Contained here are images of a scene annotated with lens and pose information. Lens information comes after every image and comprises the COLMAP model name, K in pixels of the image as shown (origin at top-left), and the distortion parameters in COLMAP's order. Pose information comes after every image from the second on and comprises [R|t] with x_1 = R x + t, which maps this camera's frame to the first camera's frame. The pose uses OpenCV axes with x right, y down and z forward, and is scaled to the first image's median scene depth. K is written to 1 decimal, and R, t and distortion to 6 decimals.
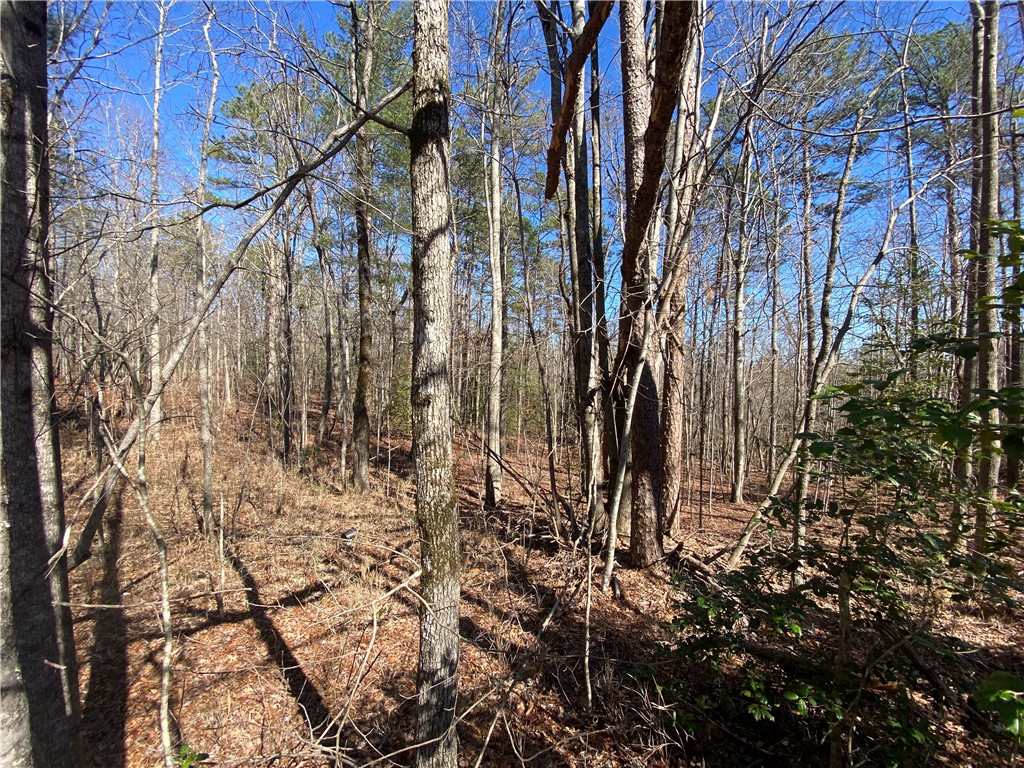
lens RADIAL K [[417.0, 0, 512.0], [0, 417.0, 384.0], [0, 0, 1]] dist [0.019198, -0.021310]
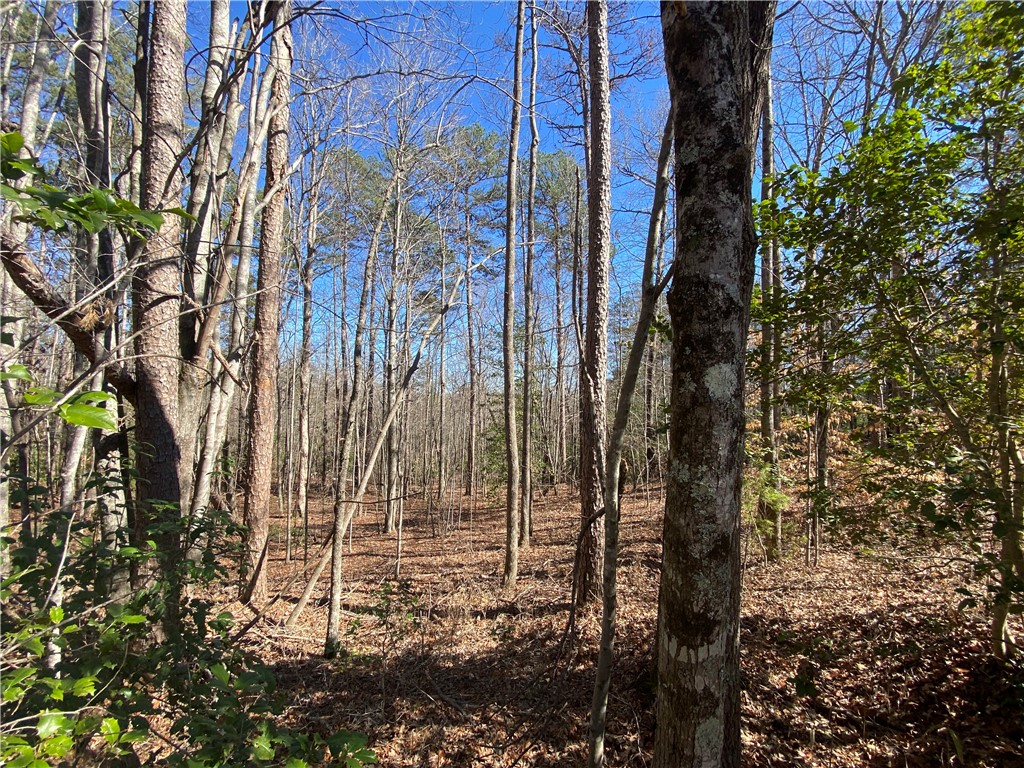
lens RADIAL K [[417.0, 0, 512.0], [0, 417.0, 384.0], [0, 0, 1]] dist [0.019198, -0.021310]
pose [[0.794912, 0.022174, 0.606319, 0.357488], [0.018213, 0.998009, -0.060377, -0.023630], [-0.606451, 0.059037, 0.792926, -0.021239]]
